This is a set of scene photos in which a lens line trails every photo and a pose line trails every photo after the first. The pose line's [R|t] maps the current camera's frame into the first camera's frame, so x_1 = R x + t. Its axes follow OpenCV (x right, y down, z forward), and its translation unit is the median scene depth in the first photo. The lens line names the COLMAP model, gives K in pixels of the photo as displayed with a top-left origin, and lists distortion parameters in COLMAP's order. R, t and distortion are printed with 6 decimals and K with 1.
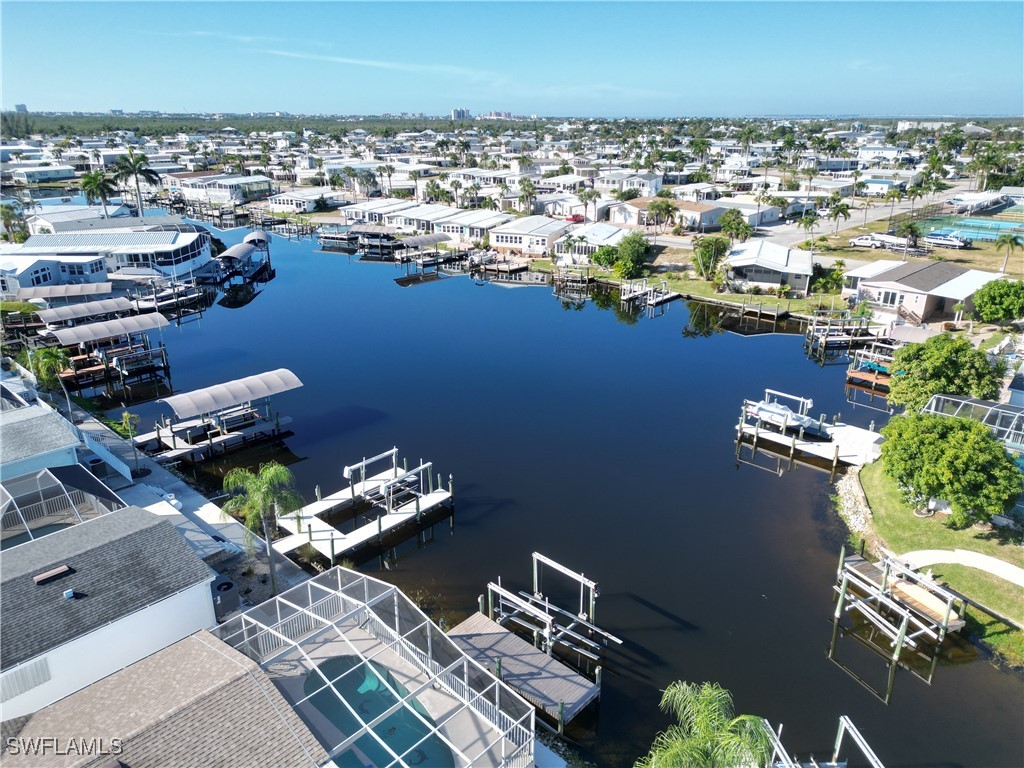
lens RADIAL K [[713.9, 0, 512.0], [0, 713.9, 384.0], [0, 0, 1]] dist [0.069738, -0.065281]
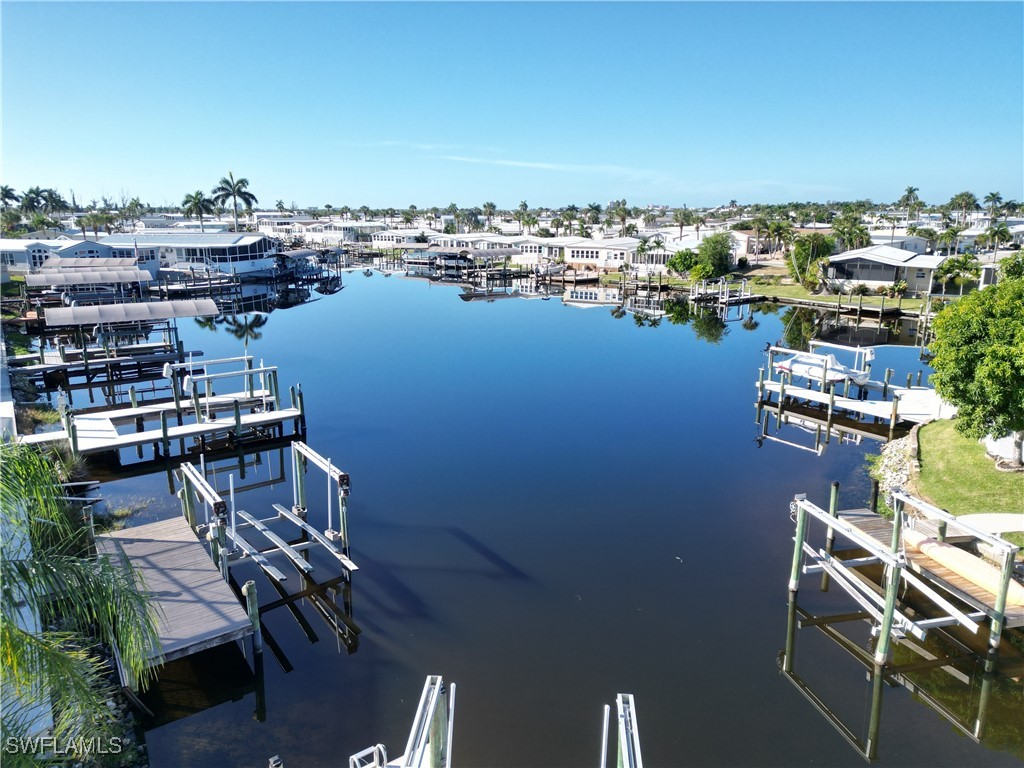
lens RADIAL K [[713.9, 0, 512.0], [0, 713.9, 384.0], [0, 0, 1]] dist [0.069738, -0.065281]
pose [[0.977119, 0.044922, -0.207897, 0.128183], [-0.069953, 0.990939, -0.114659, 0.090238], [0.200862, 0.126578, 0.971407, 0.151651]]
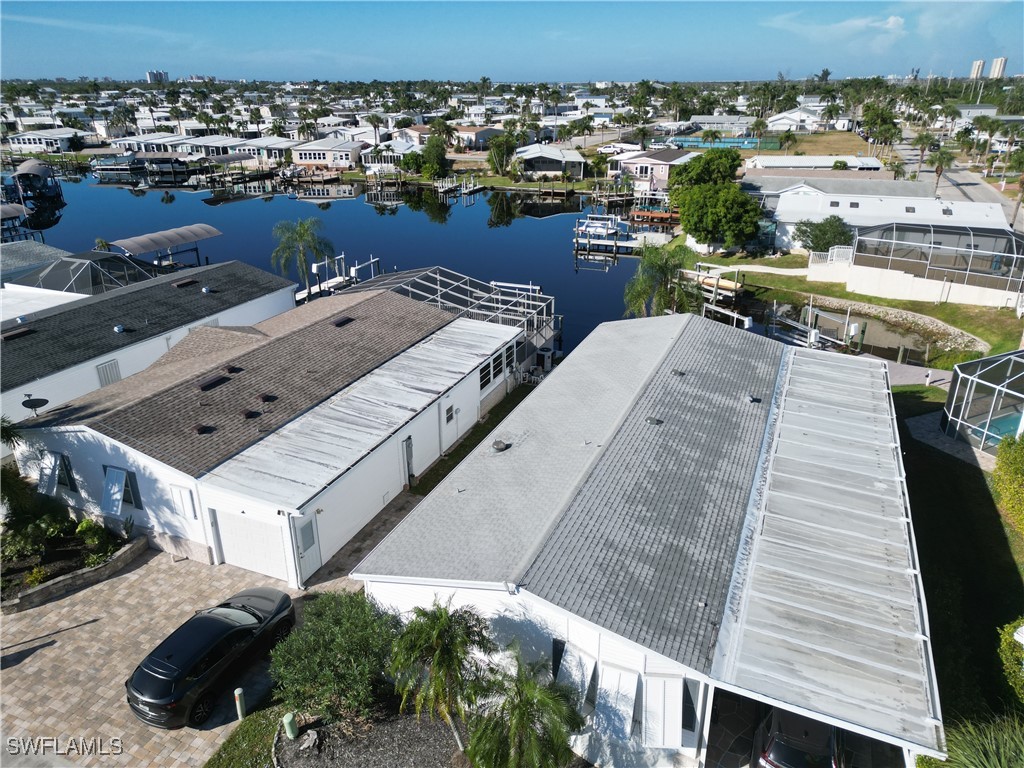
lens RADIAL K [[713.9, 0, 512.0], [0, 713.9, 384.0], [0, 0, 1]] dist [0.069738, -0.065281]
pose [[0.934628, -0.142740, 0.325723, -0.156240], [0.129934, 0.989653, 0.060858, 0.131708], [-0.331040, -0.014557, 0.943505, -0.135013]]
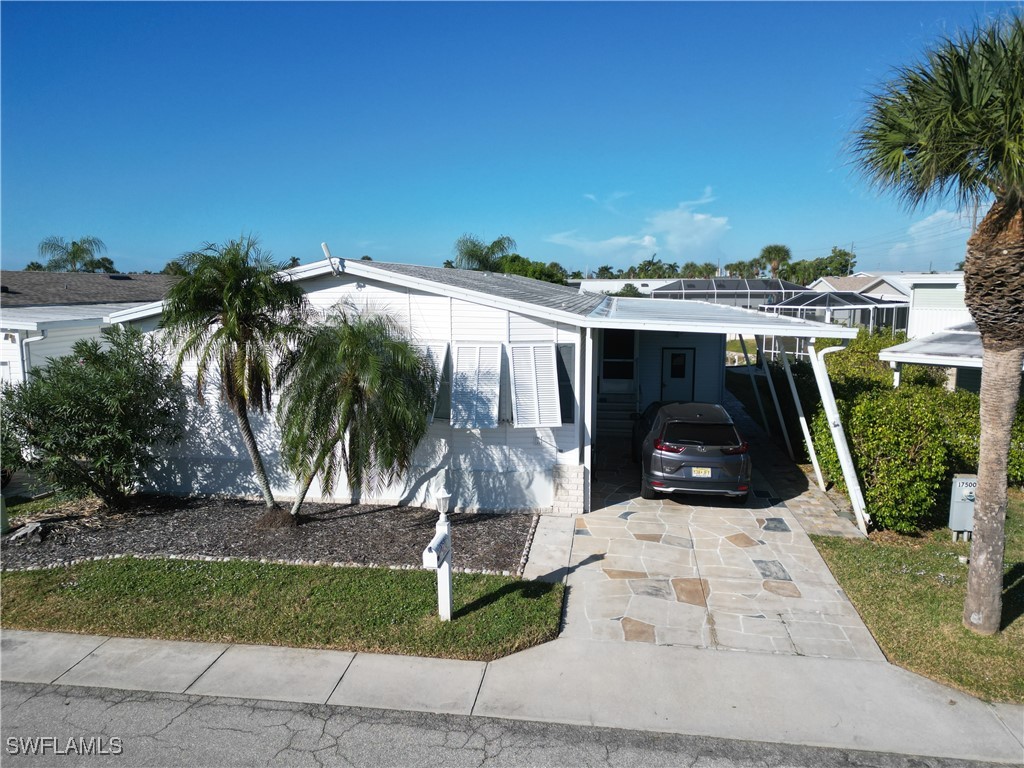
lens RADIAL K [[720.3, 0, 510.1], [0, 720.3, 362.6], [0, 0, 1]] dist [0.069076, -0.063319]
pose [[0.813061, -0.069169, 0.578055, -0.160212], [0.203305, 0.964140, -0.170591, 0.224859], [-0.545526, 0.256222, 0.797967, -0.100495]]
